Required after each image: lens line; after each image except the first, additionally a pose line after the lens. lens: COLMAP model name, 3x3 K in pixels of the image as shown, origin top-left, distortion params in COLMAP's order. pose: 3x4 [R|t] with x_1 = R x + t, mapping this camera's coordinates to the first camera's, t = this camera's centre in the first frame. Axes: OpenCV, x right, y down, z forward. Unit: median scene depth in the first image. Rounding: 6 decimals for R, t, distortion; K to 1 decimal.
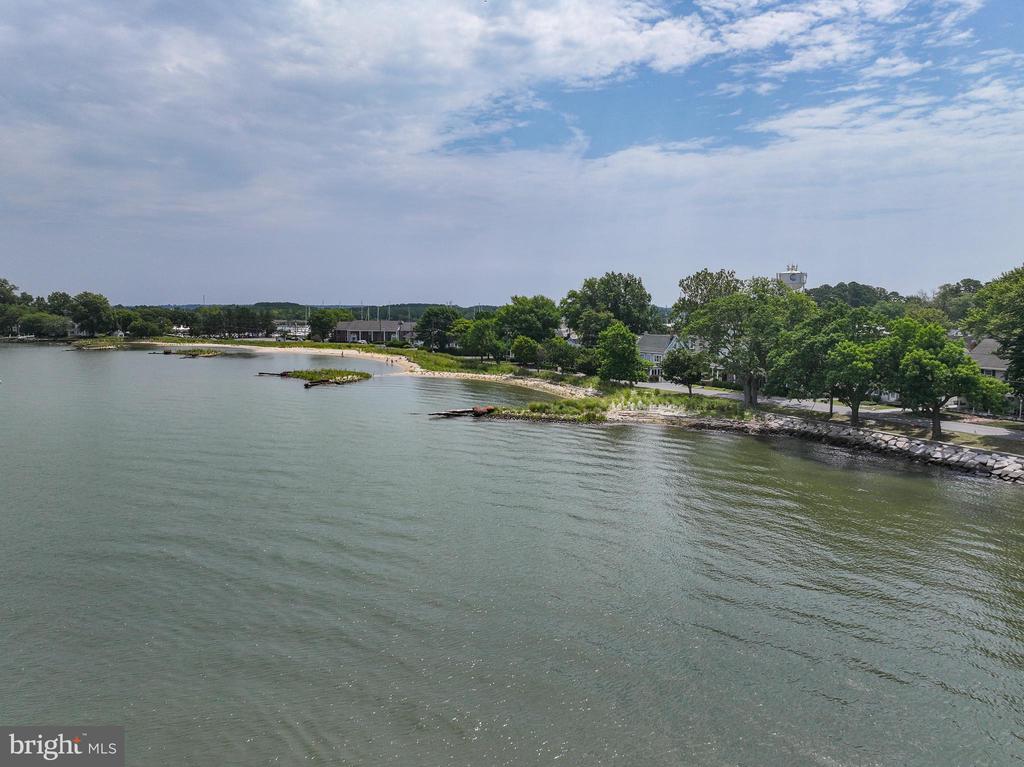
lens RADIAL K [[712.3, 0, 512.1], [0, 712.3, 384.0], [0, 0, 1]] dist [0.003218, 0.008083]
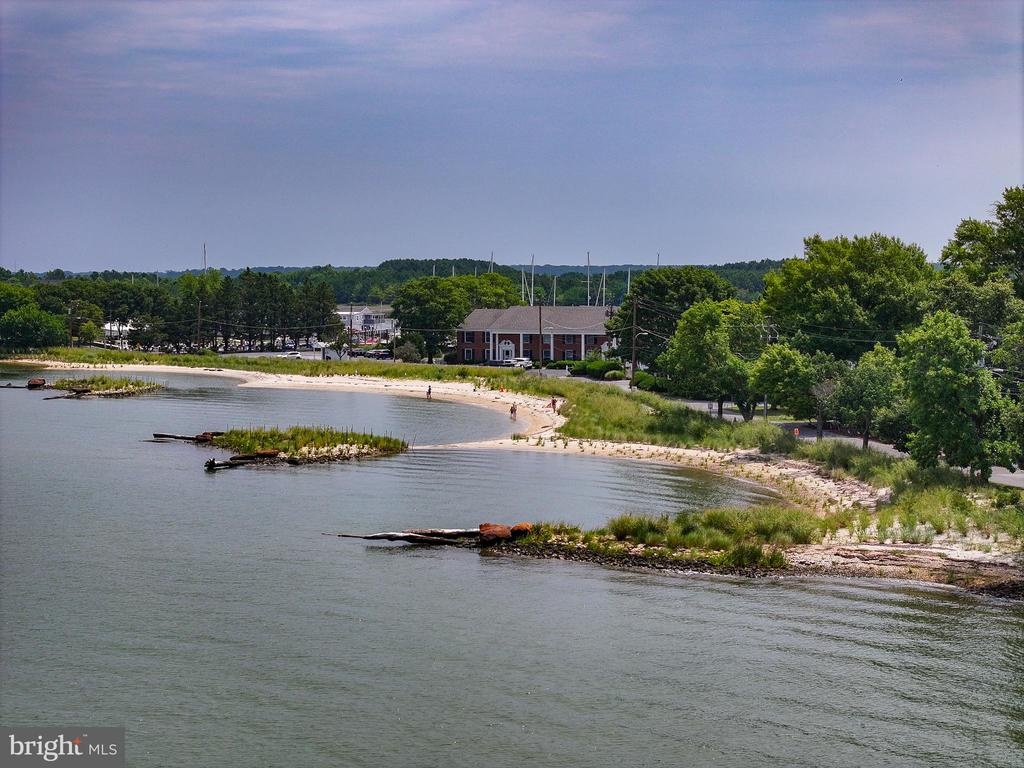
lens RADIAL K [[2024.2, 0, 512.0], [0, 2024.2, 384.0], [0, 0, 1]] dist [-0.132533, 0.000000]
pose [[0.953944, 0.007528, -0.299892, 0.155903], [-0.022609, 0.998646, -0.046849, 0.004014], [0.299133, 0.051471, 0.952822, -0.031011]]
